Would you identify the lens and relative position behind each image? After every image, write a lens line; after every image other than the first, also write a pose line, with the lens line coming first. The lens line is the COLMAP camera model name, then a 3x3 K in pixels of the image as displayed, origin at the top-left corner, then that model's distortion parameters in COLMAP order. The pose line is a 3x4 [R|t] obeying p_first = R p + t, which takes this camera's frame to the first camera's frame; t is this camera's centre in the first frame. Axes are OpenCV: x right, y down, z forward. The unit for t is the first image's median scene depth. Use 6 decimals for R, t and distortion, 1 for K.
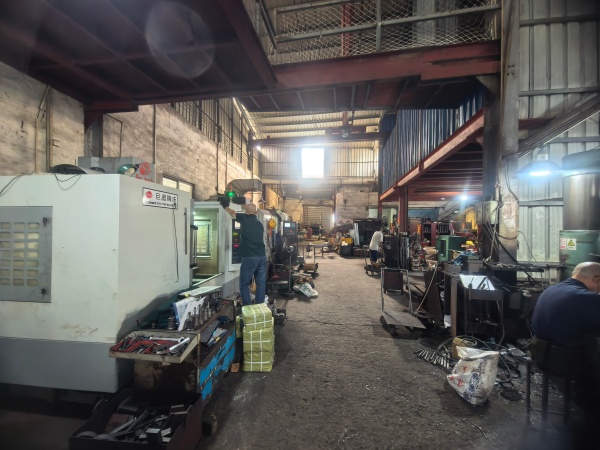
lens RADIAL K [[235.5, 0, 300.0], [0, 235.5, 225.0], [0, 0, 1]] dist [0.025068, -0.006311]
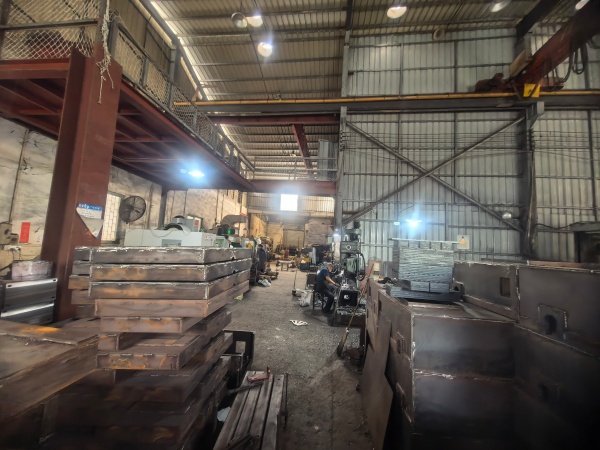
lens RADIAL K [[235.5, 0, 300.0], [0, 235.5, 225.0], [0, 0, 1]] dist [0.025068, -0.006311]
pose [[0.997304, 0.052716, 0.051047, 0.090954], [-0.047941, 0.994729, -0.090639, -0.011724], [-0.055557, 0.087947, 0.994575, -0.450622]]
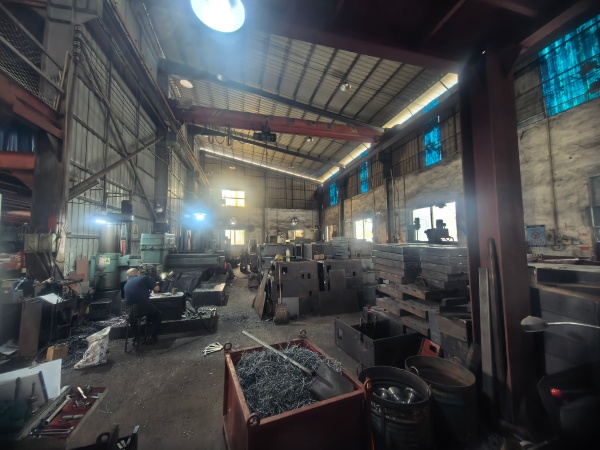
lens RADIAL K [[235.5, 0, 300.0], [0, 235.5, 225.0], [0, 0, 1]] dist [0.025068, -0.006311]
pose [[-0.423196, 0.060212, 0.904035, -0.282099], [0.006919, 0.997975, -0.063230, -0.017699], [-0.906012, -0.020503, -0.422755, 0.109798]]
